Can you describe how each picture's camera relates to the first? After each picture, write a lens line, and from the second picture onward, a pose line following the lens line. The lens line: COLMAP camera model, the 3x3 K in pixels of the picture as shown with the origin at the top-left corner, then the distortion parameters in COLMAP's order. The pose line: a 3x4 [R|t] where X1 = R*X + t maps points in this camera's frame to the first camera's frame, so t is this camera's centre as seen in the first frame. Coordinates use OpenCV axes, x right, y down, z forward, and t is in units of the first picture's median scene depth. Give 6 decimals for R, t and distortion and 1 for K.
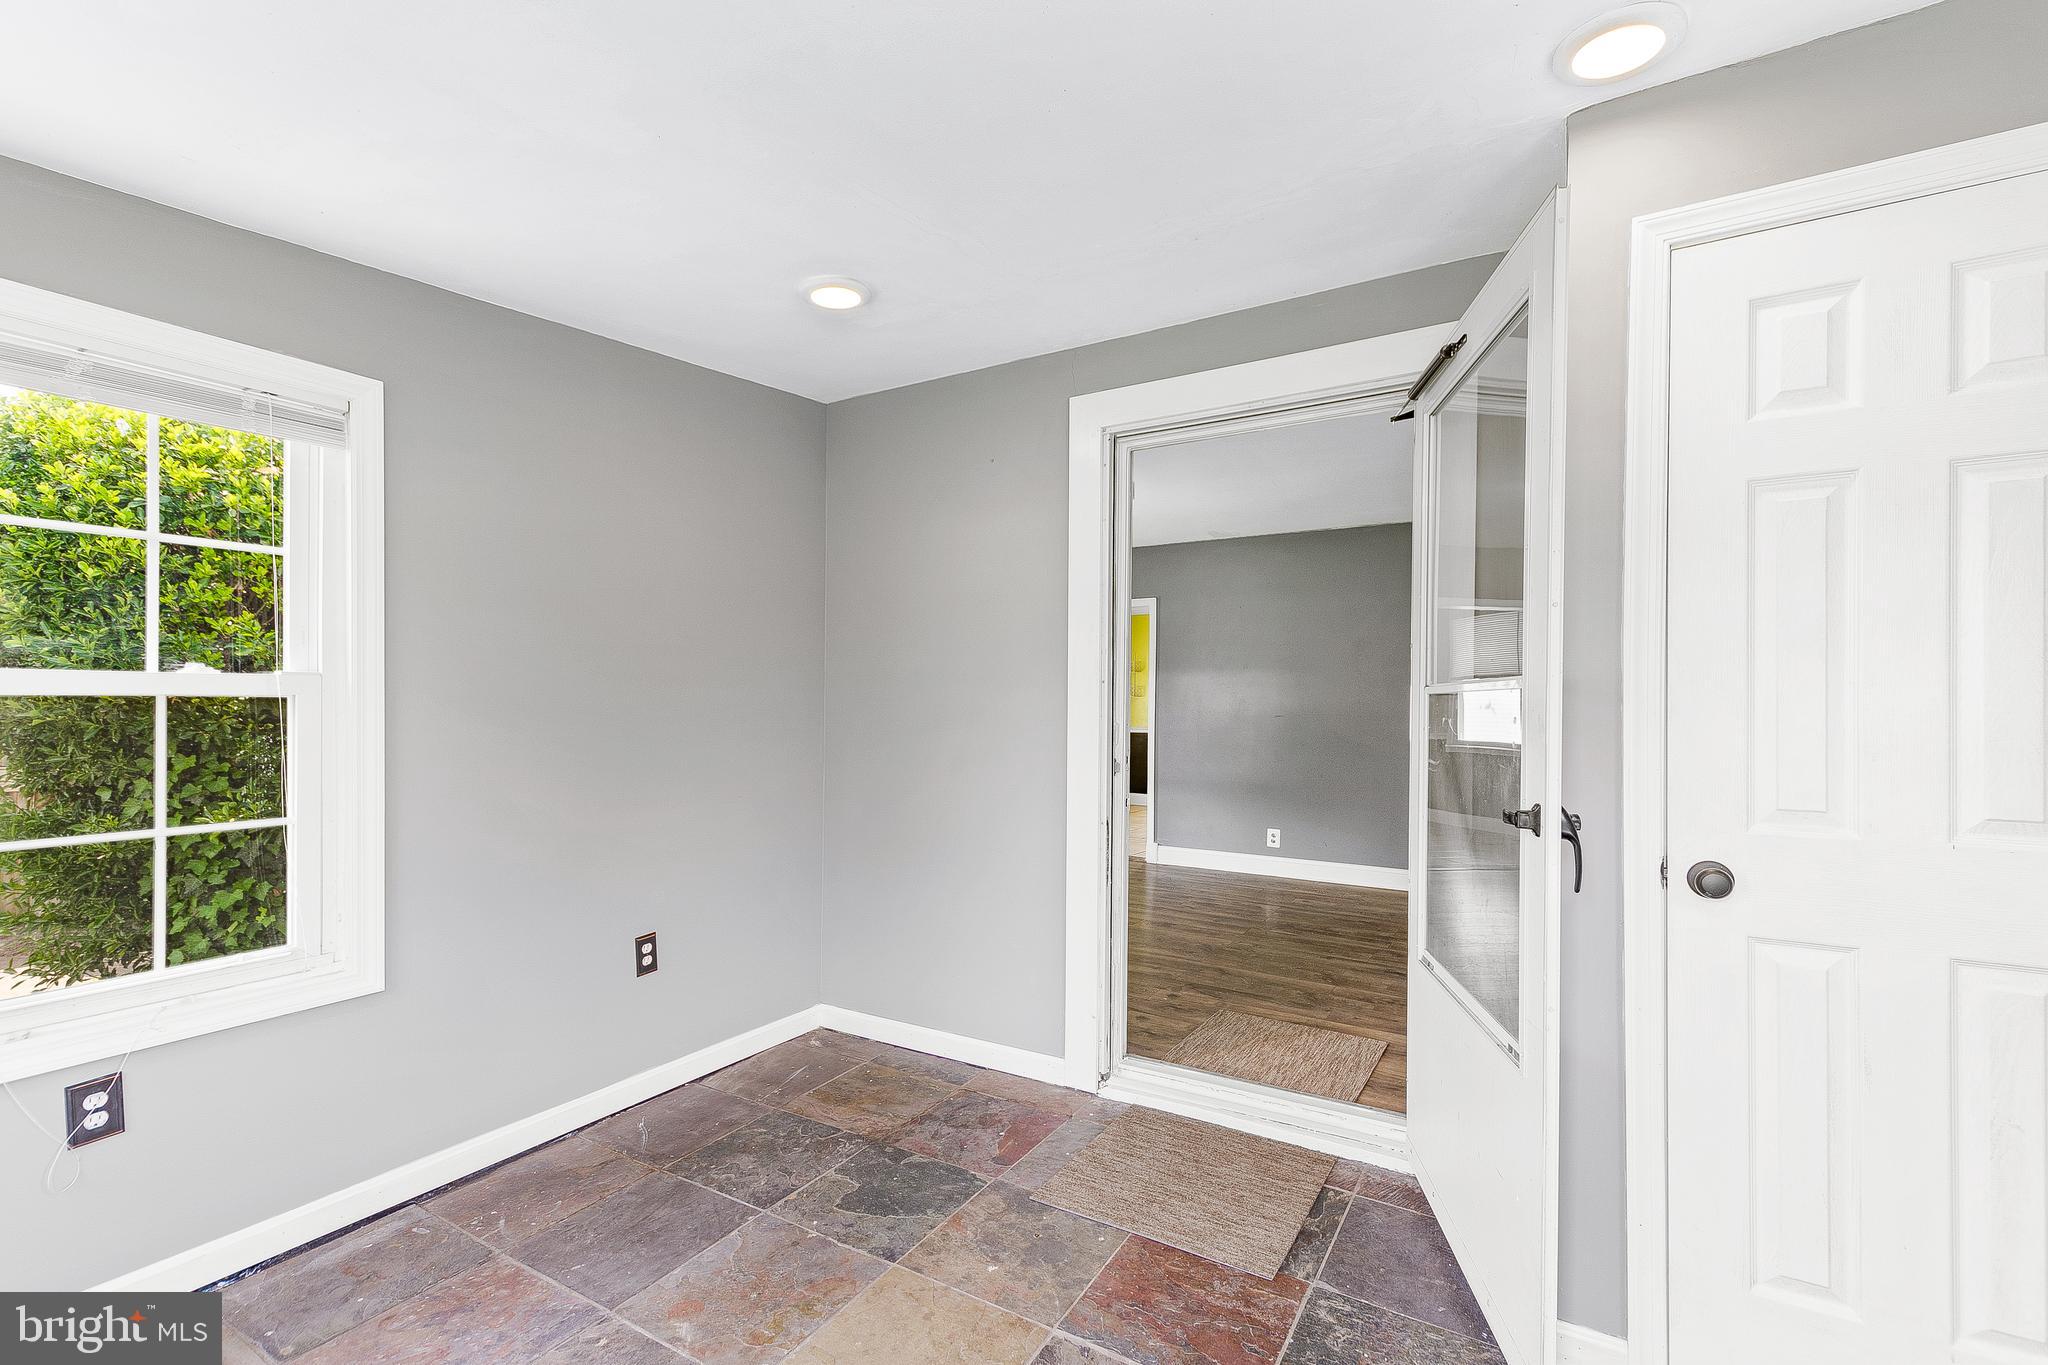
lens RADIAL K [[891.7, 0, 1024.6], [0, 891.7, 722.2], [0, 0, 1]] dist [0.013160, -0.000395]
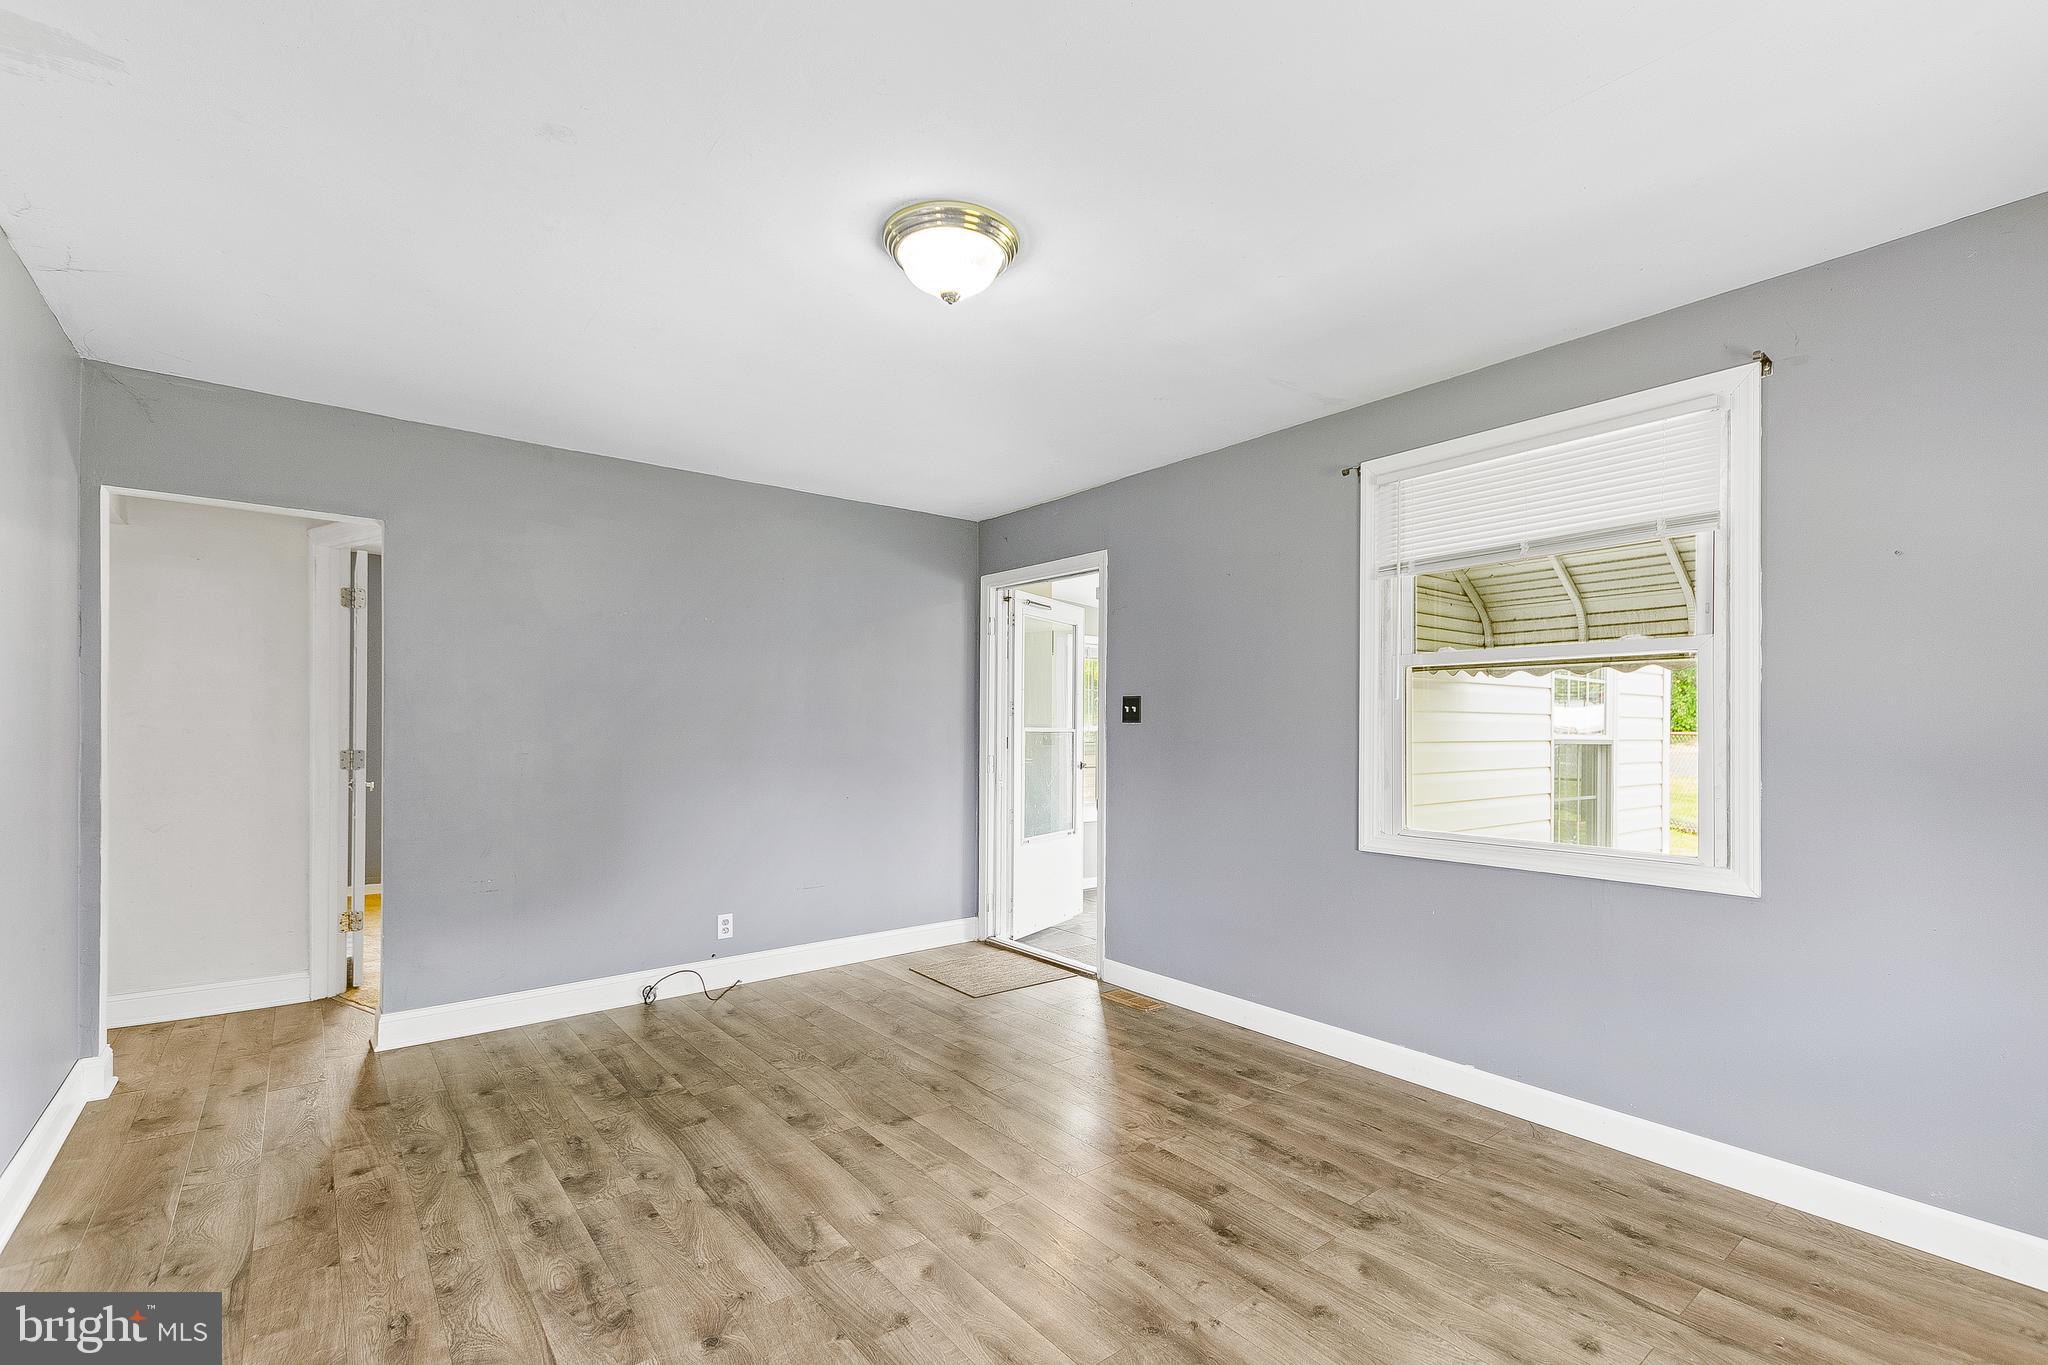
lens RADIAL K [[891.7, 0, 1024.6], [0, 891.7, 722.2], [0, 0, 1]] dist [0.013160, -0.000395]
pose [[-0.937475, -0.011043, 0.347877, -0.172683], [-0.007215, 0.999898, 0.012297, -0.037923], [-0.347978, 0.009018, -0.937459, 1.479566]]
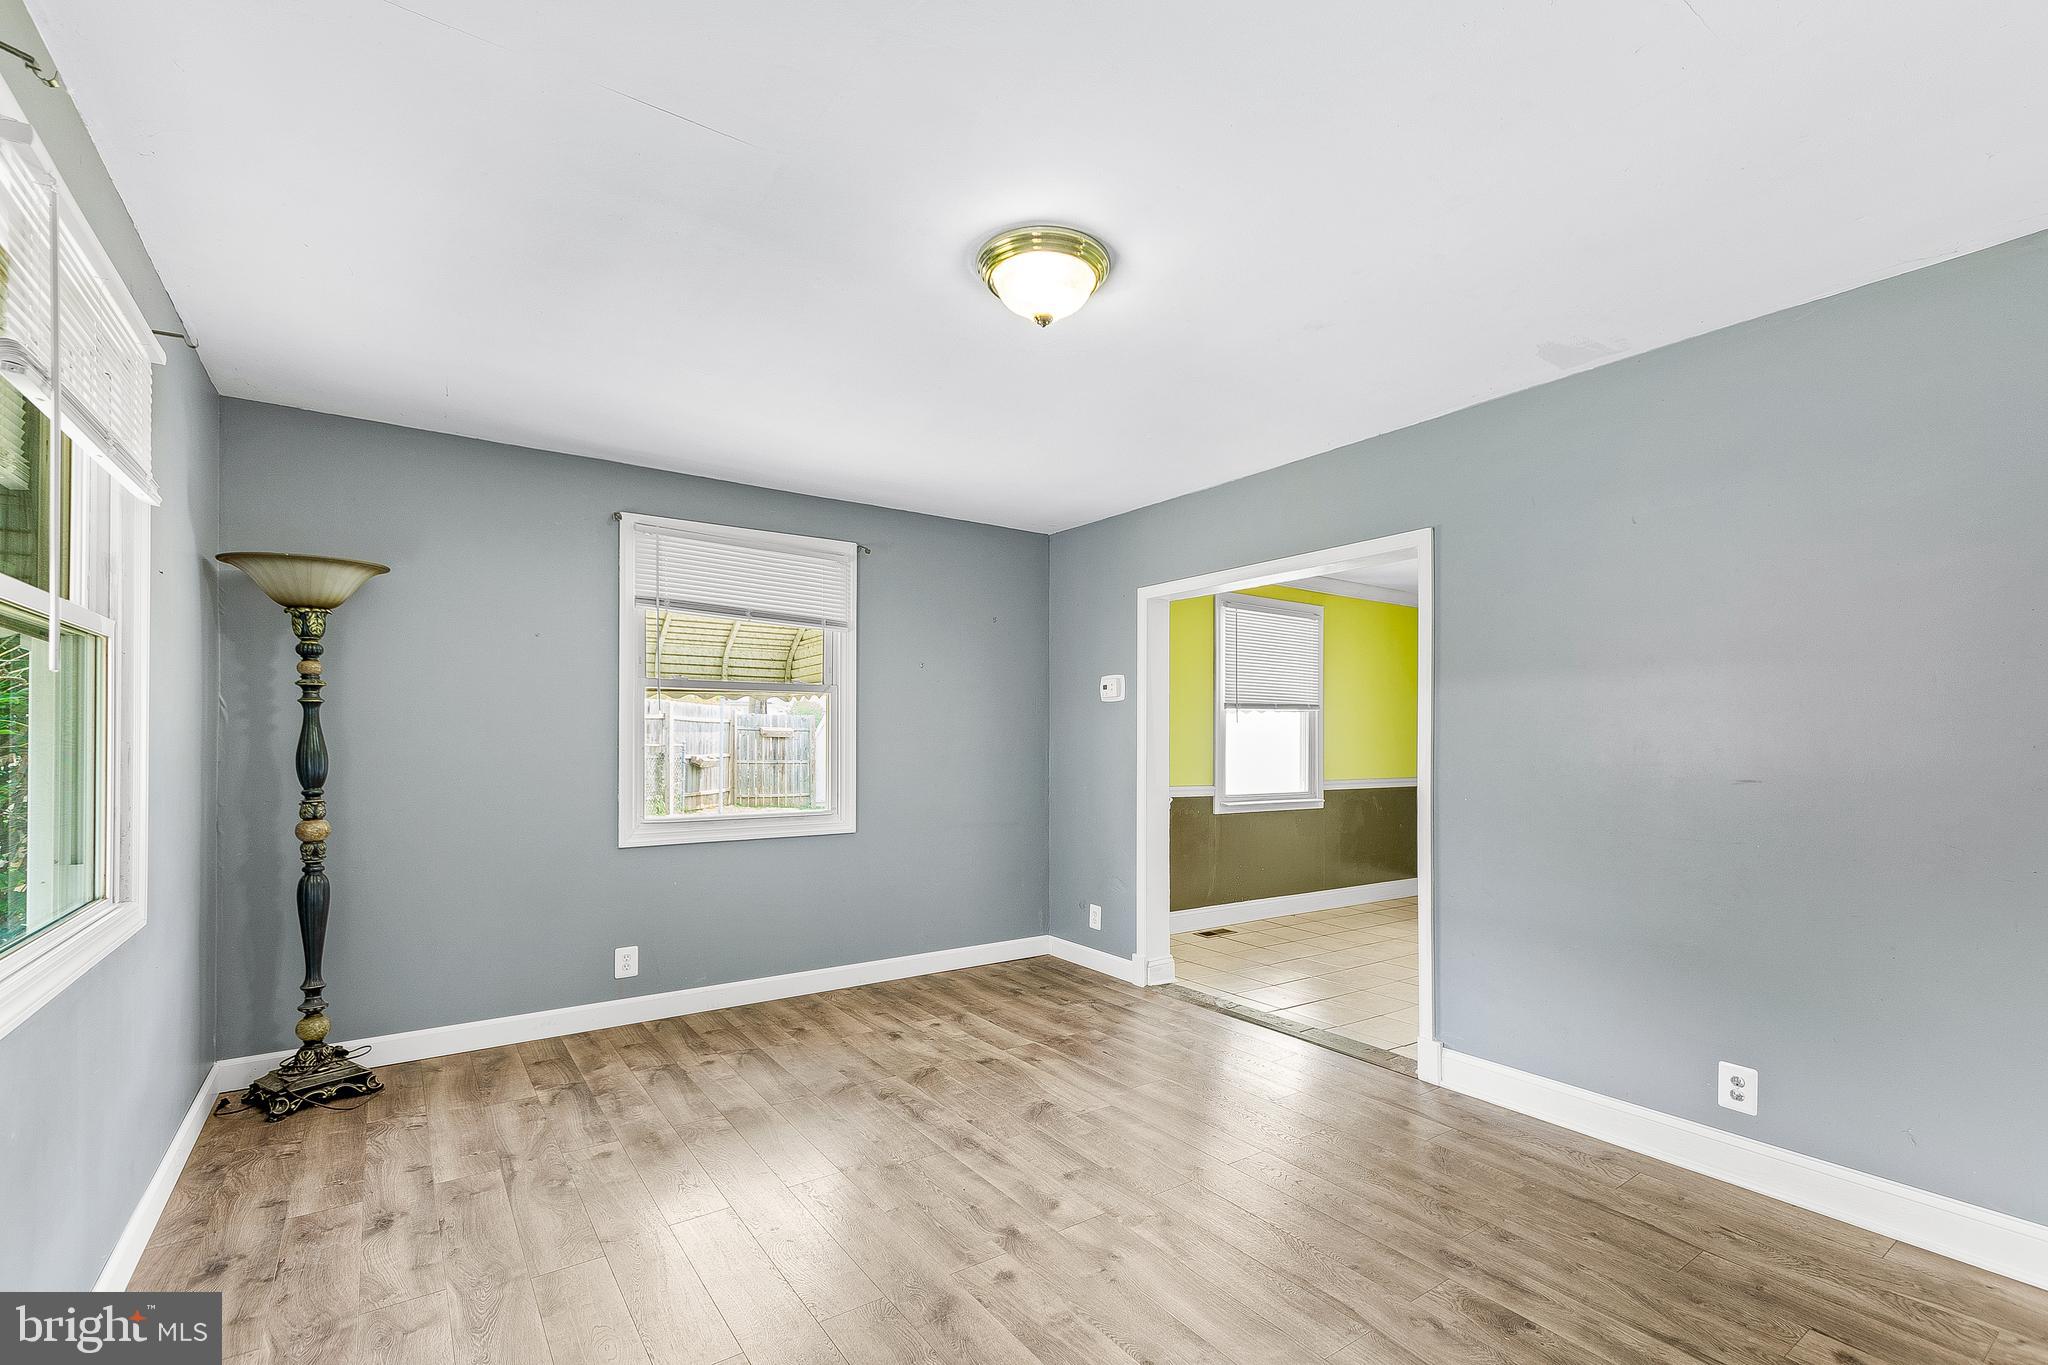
lens RADIAL K [[911.0, 0, 1037.9], [0, 911.0, 735.3], [0, 0, 1]] dist [0.018165, -0.000276]
pose [[0.917307, -0.006903, -0.398120, 0.203851], [-0.002250, 0.999744, -0.022519, -0.022712], [0.398173, 0.021552, 0.917057, 0.640505]]
